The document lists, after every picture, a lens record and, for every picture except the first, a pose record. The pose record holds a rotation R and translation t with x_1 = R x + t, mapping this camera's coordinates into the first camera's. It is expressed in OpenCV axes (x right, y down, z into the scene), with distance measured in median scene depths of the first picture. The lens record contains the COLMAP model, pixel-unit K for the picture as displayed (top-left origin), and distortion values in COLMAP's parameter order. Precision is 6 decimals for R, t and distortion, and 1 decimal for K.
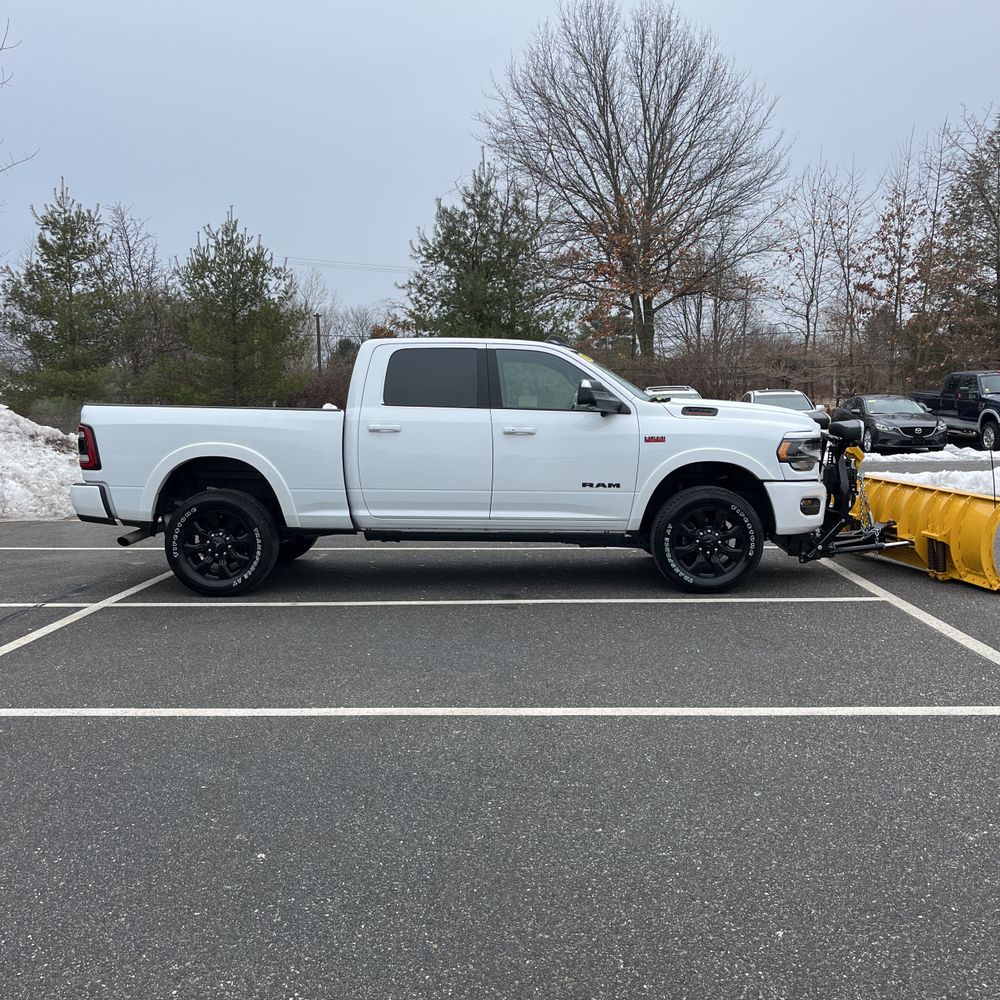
lens RADIAL K [[1003.5, 0, 501.9], [0, 1003.5, 483.8], [0, 0, 1]] dist [0.021855, 0.005997]
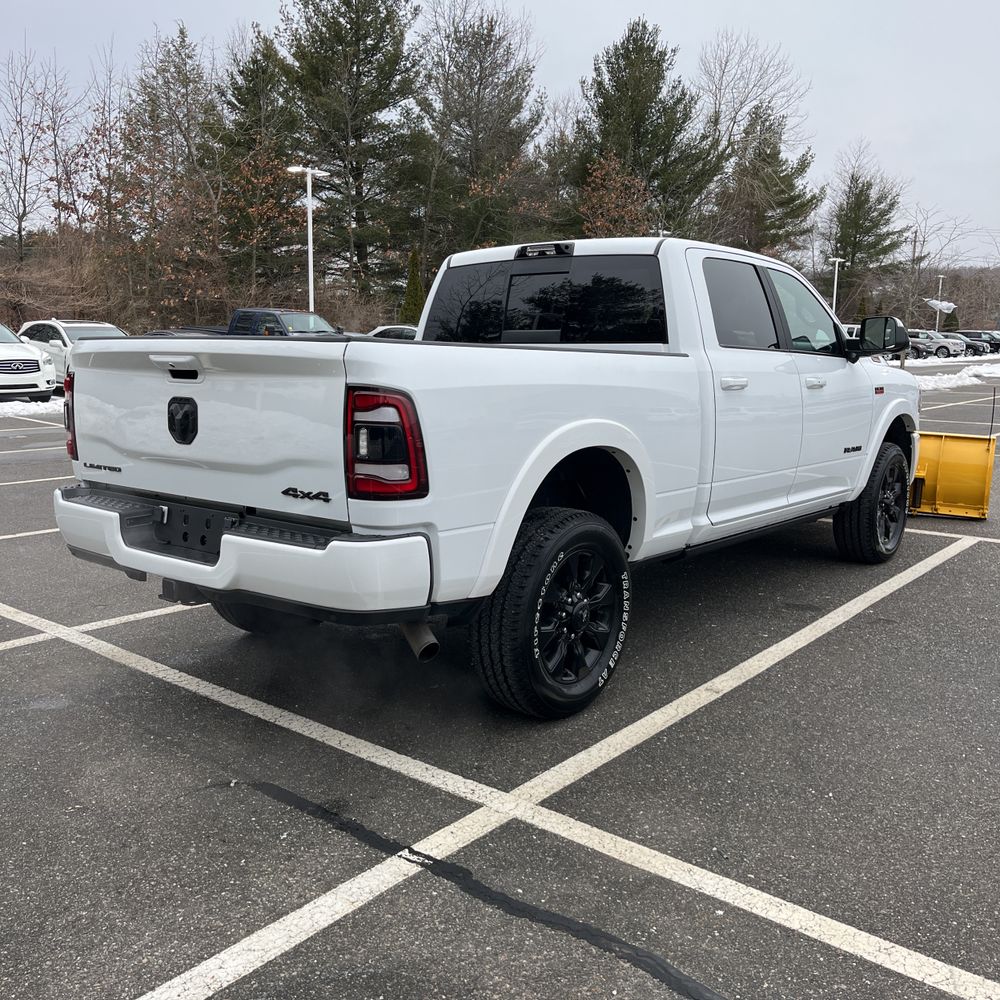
lens RADIAL K [[1003.5, 0, 501.9], [0, 1003.5, 483.8], [0, 0, 1]] dist [0.021855, 0.005997]
pose [[0.600813, -0.097887, 0.793374, -0.710593], [0.045522, 0.995054, 0.088296, -0.054535], [-0.798092, -0.016933, 0.602297, 0.724948]]
